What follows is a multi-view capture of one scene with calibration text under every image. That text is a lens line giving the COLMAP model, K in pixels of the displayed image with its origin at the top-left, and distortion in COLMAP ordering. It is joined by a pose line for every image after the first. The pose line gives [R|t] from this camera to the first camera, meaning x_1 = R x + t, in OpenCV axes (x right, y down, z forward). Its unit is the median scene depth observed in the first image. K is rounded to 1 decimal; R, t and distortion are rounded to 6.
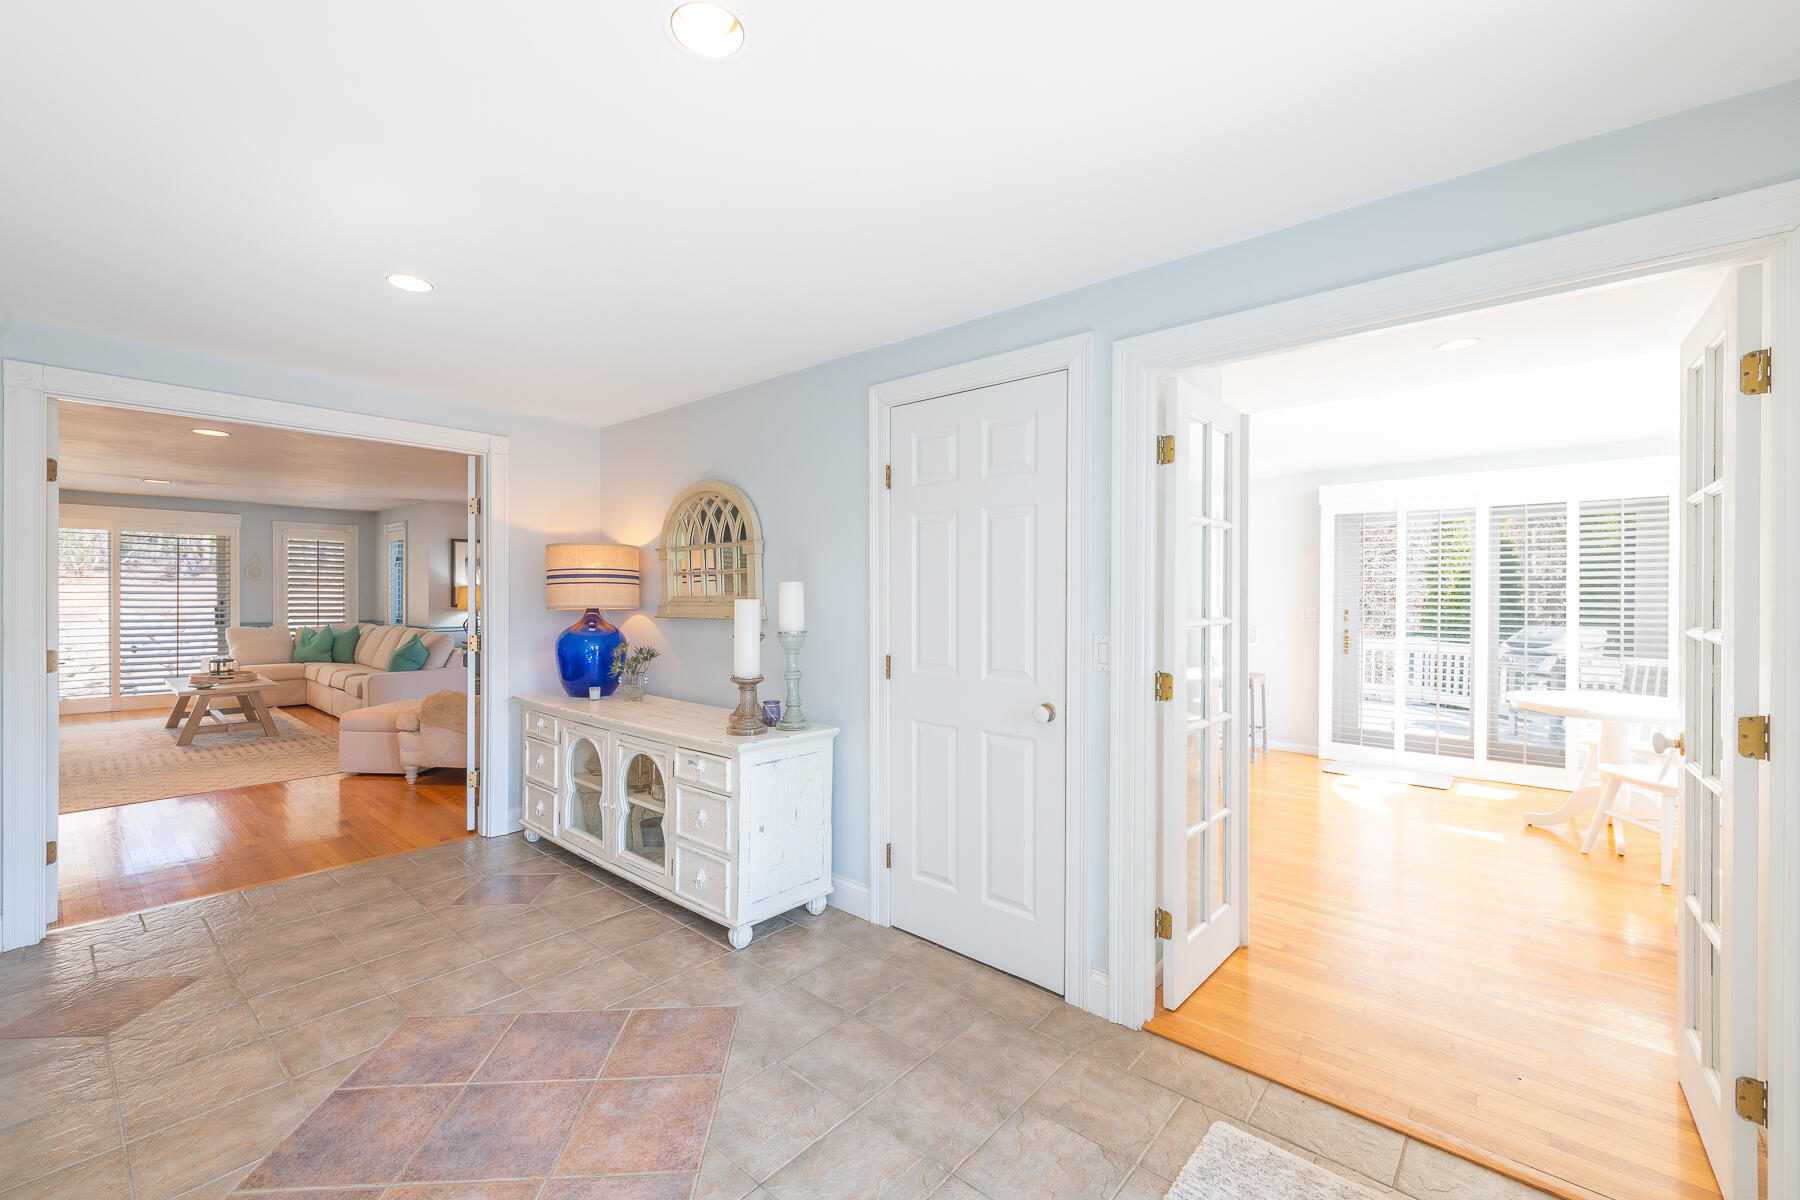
lens RADIAL K [[760.4, 0, 905.3], [0, 760.4, 594.7], [0, 0, 1]] dist [0.006152, -0.002304]
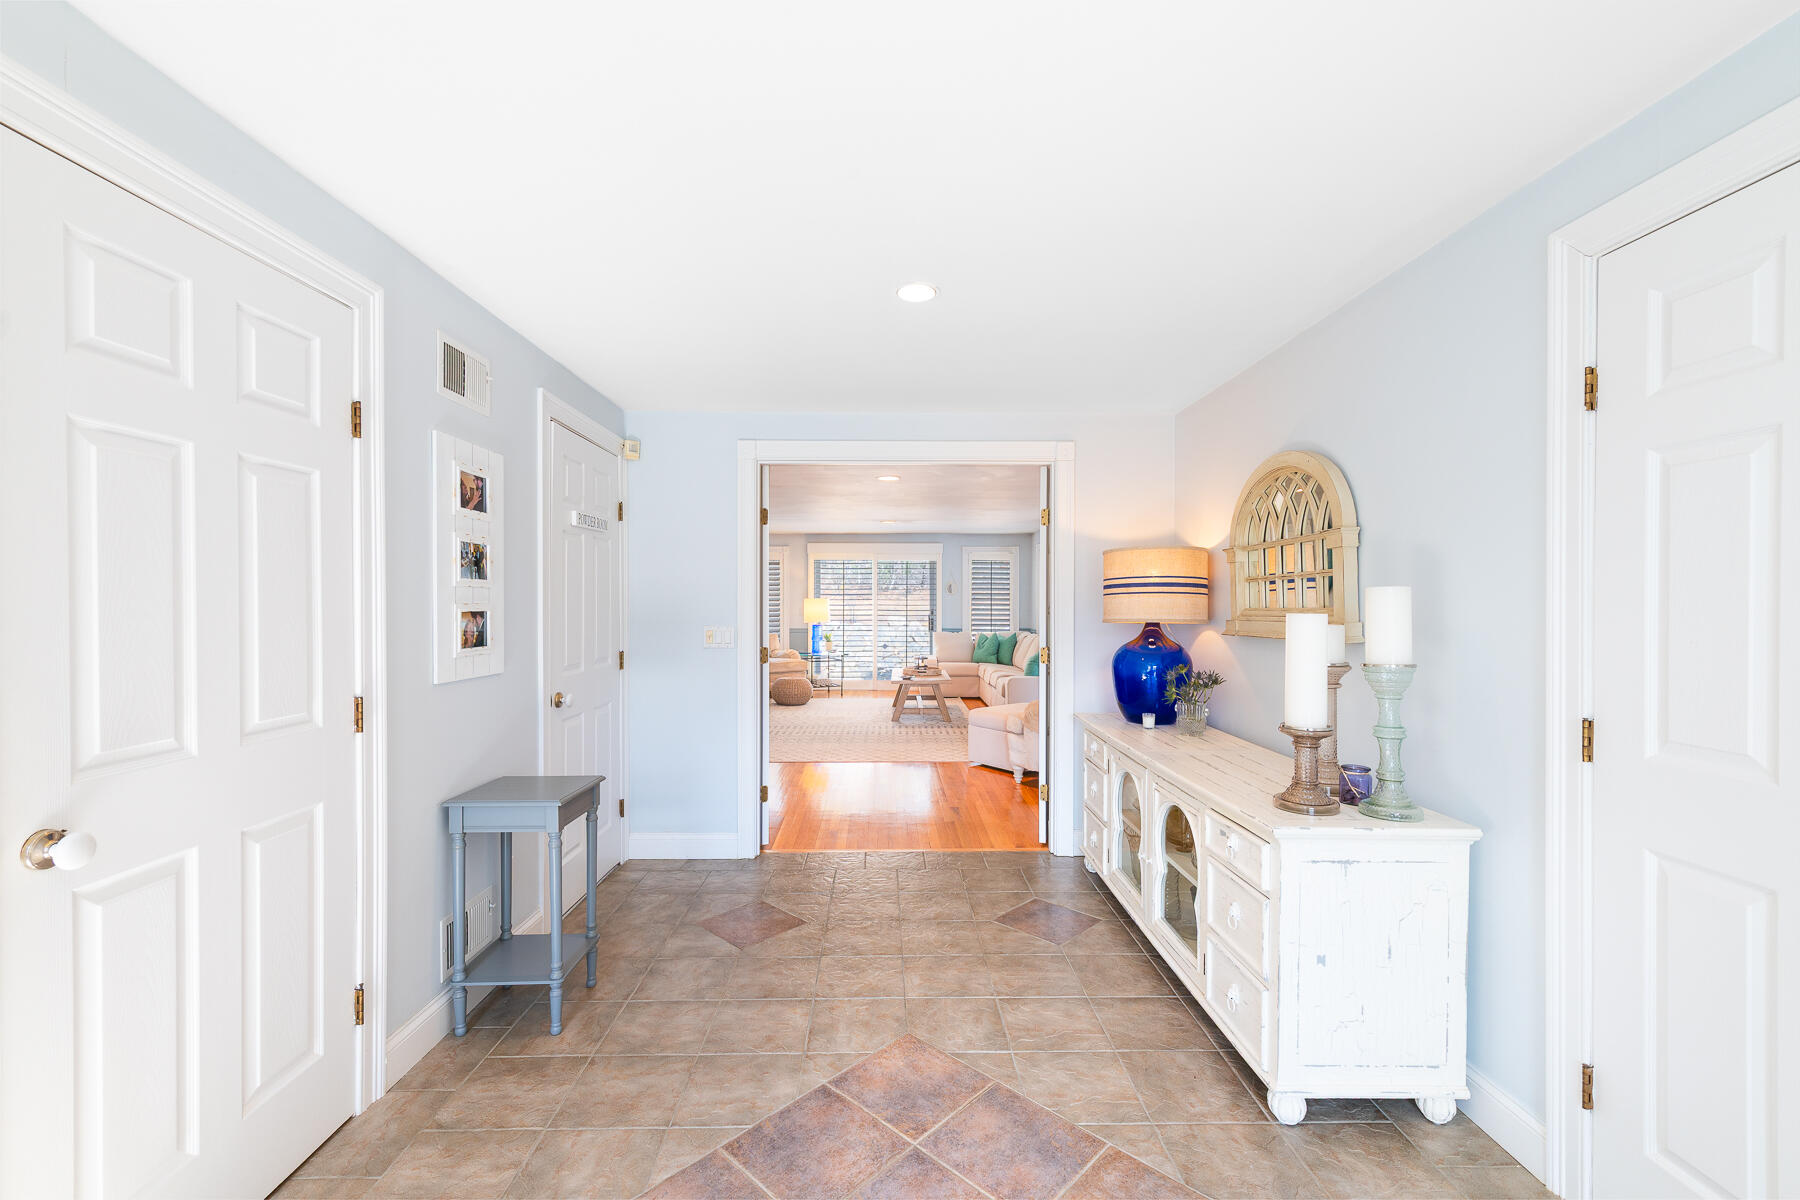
lens RADIAL K [[760.4, 0, 882.7], [0, 760.4, 611.2], [0, 0, 1]] dist [0.006152, -0.002304]
pose [[0.652858, 0.003862, -0.757471, 0.059558], [0.001876, 0.999976, 0.006715, -0.001057], [0.757478, -0.005804, 0.652835, 0.257406]]
